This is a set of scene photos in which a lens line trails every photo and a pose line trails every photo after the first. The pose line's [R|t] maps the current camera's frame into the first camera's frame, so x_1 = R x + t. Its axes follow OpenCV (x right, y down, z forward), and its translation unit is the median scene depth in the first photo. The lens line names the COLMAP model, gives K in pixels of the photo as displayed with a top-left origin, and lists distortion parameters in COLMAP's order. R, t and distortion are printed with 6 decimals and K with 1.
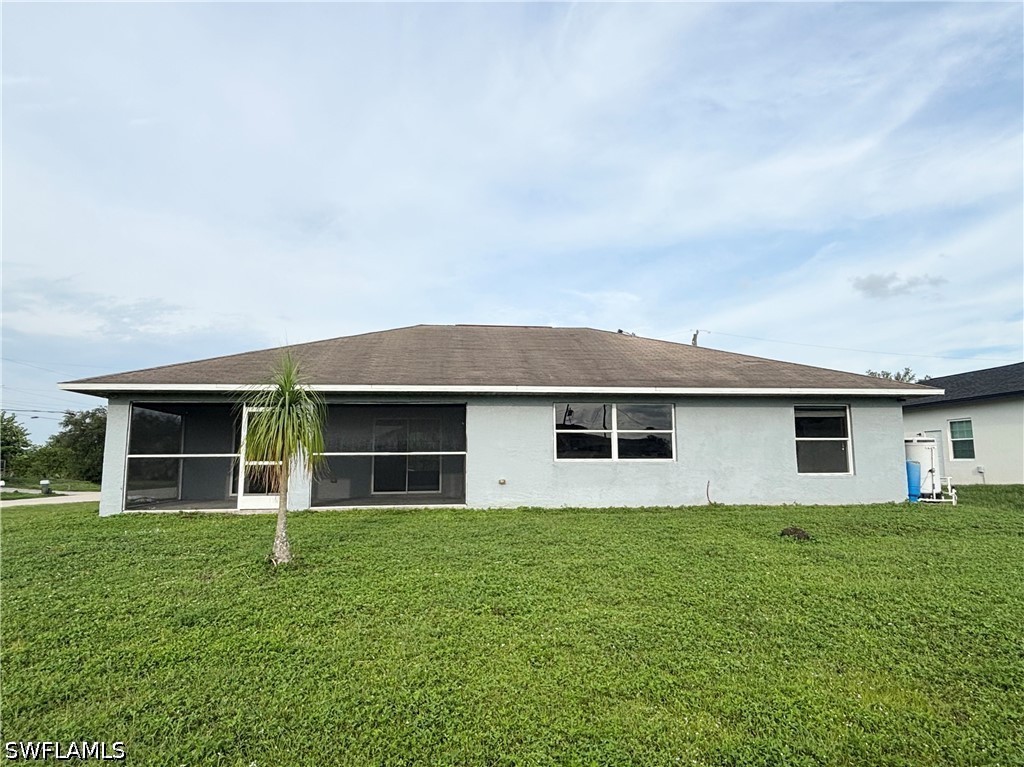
lens RADIAL K [[580.7, 0, 513.7], [0, 580.7, 387.7], [0, 0, 1]] dist [0.014046, -0.004417]
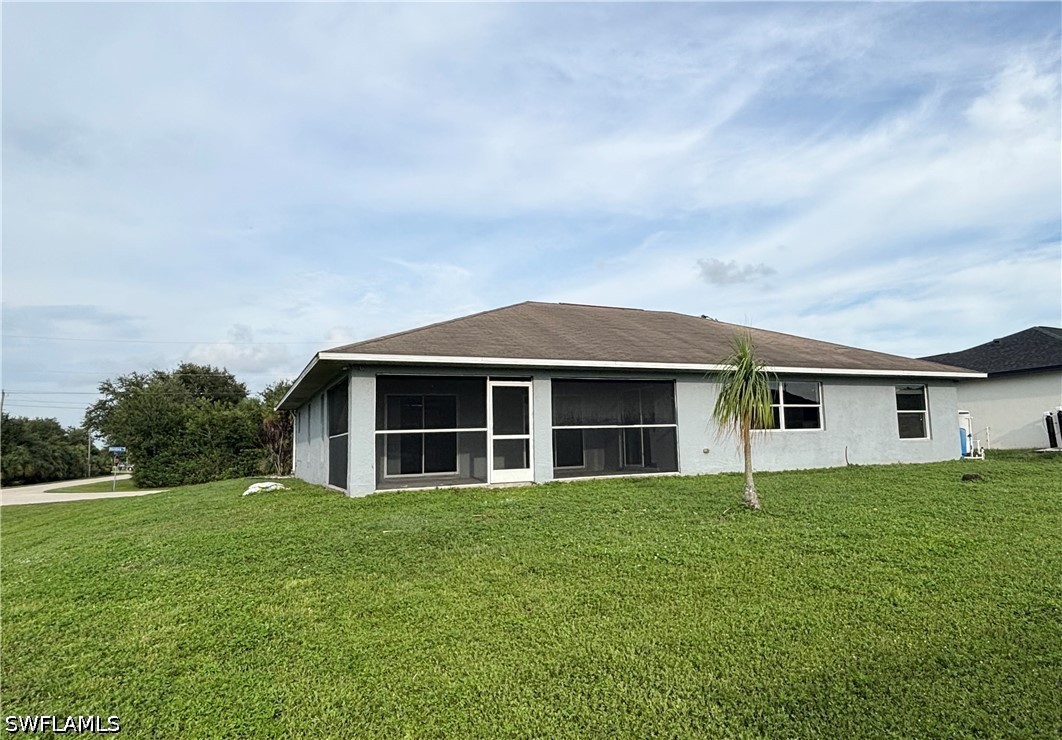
lens RADIAL K [[642.4, 0, 541.9], [0, 642.4, 402.3], [0, 0, 1]] dist [0.033747, -0.005578]
pose [[0.944026, -0.000186, 0.329872, -0.702872], [-0.015759, 0.998833, 0.045660, 0.017349], [-0.329495, -0.048303, 0.942921, -0.054511]]
